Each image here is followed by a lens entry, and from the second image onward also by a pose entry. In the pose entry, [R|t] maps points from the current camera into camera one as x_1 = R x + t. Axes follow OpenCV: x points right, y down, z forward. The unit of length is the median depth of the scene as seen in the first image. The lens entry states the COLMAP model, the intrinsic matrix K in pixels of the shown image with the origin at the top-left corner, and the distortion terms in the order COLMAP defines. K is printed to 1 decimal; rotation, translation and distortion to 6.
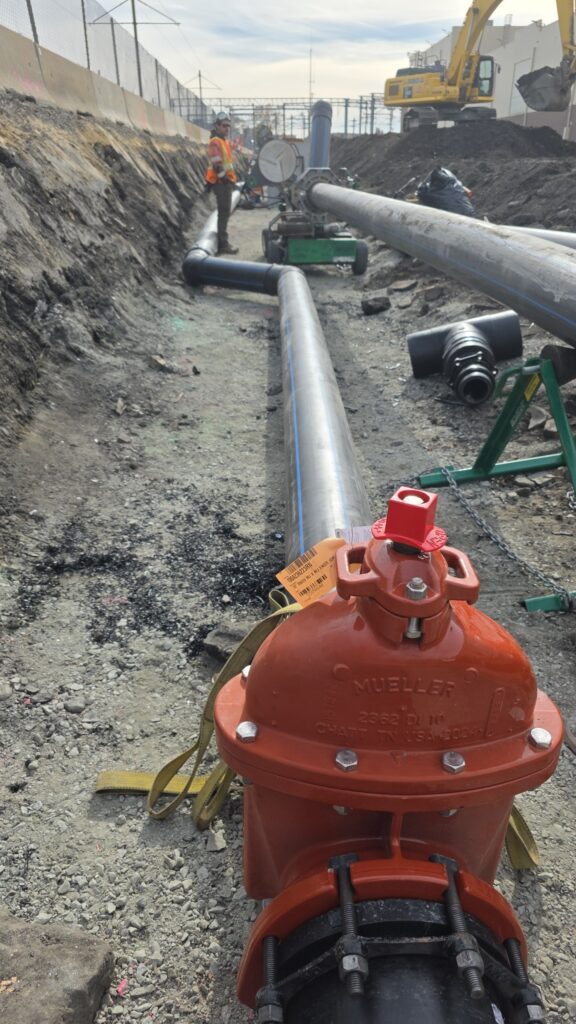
lens RADIAL K [[668.3, 0, 288.0], [0, 668.3, 512.0], [0, 0, 1]] dist [-0.000140, -0.001410]
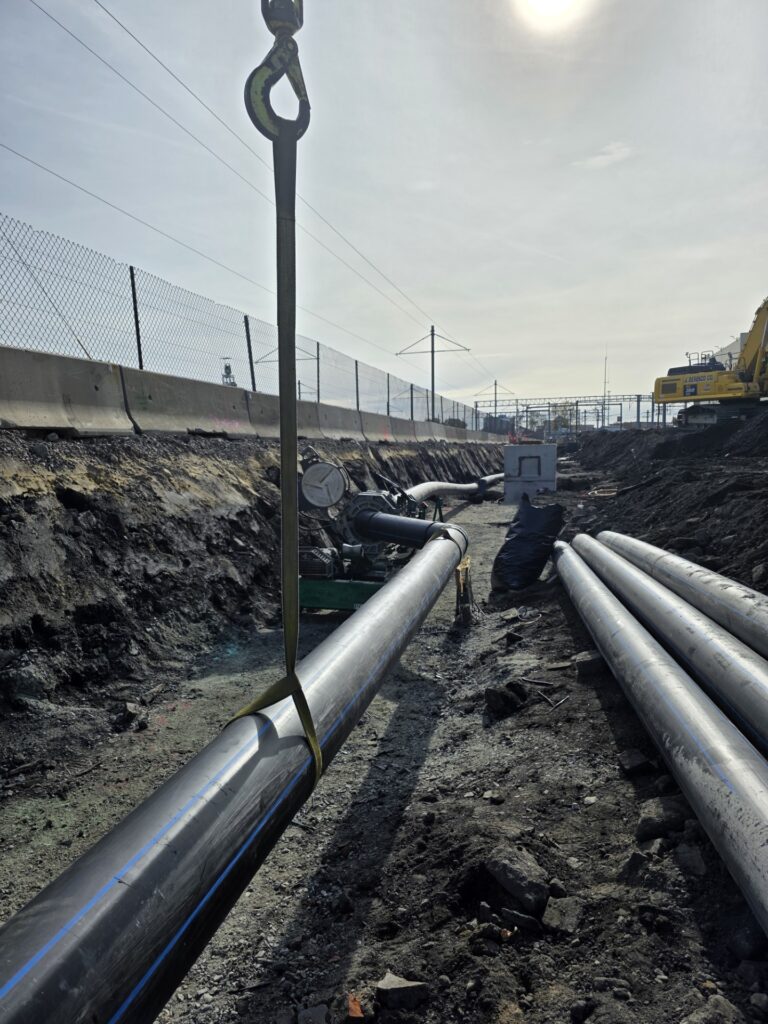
lens RADIAL K [[661.6, 0, 384.0], [0, 661.6, 512.0], [0, 0, 1]] dist [0.068667, -0.070753]
pose [[0.956207, 0.016453, -0.292227, 0.341671], [-0.125198, 0.925460, -0.357561, -0.158616], [0.264561, 0.378489, 0.886991, 0.129390]]
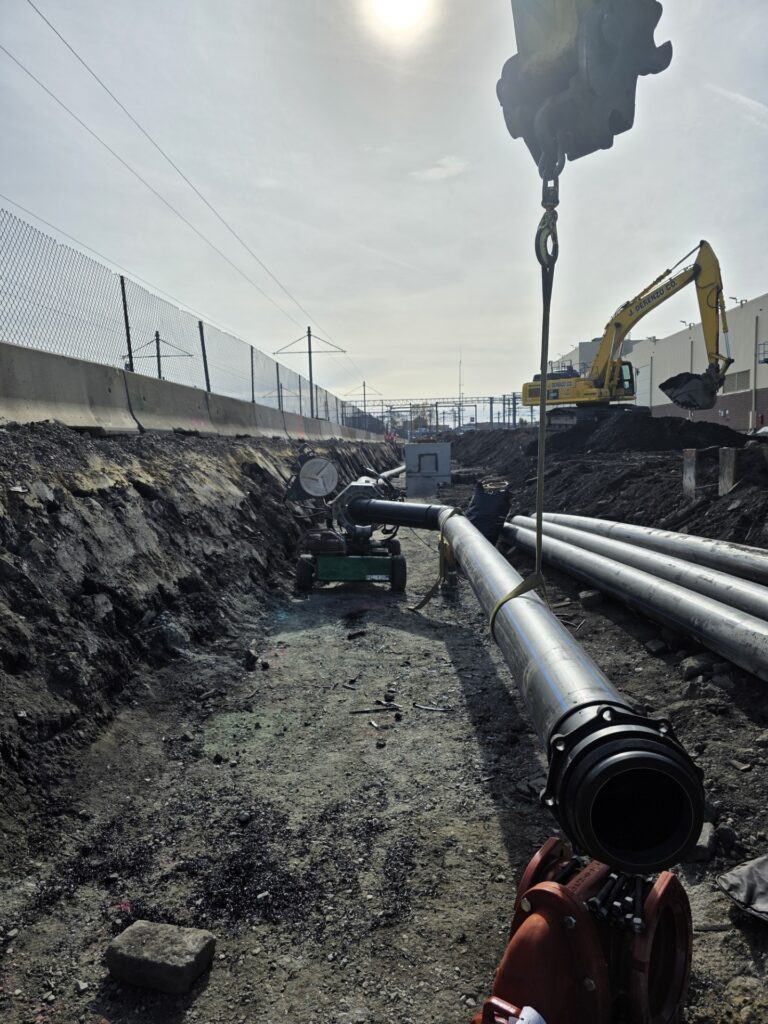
lens RADIAL K [[661.6, 0, 384.0], [0, 661.6, 512.0], [0, 0, 1]] dist [0.068667, -0.070753]
pose [[0.995922, -0.008087, -0.089854, 0.120848], [-0.026051, 0.927769, -0.372244, -0.029746], [0.086374, 0.373066, 0.923775, -0.112006]]
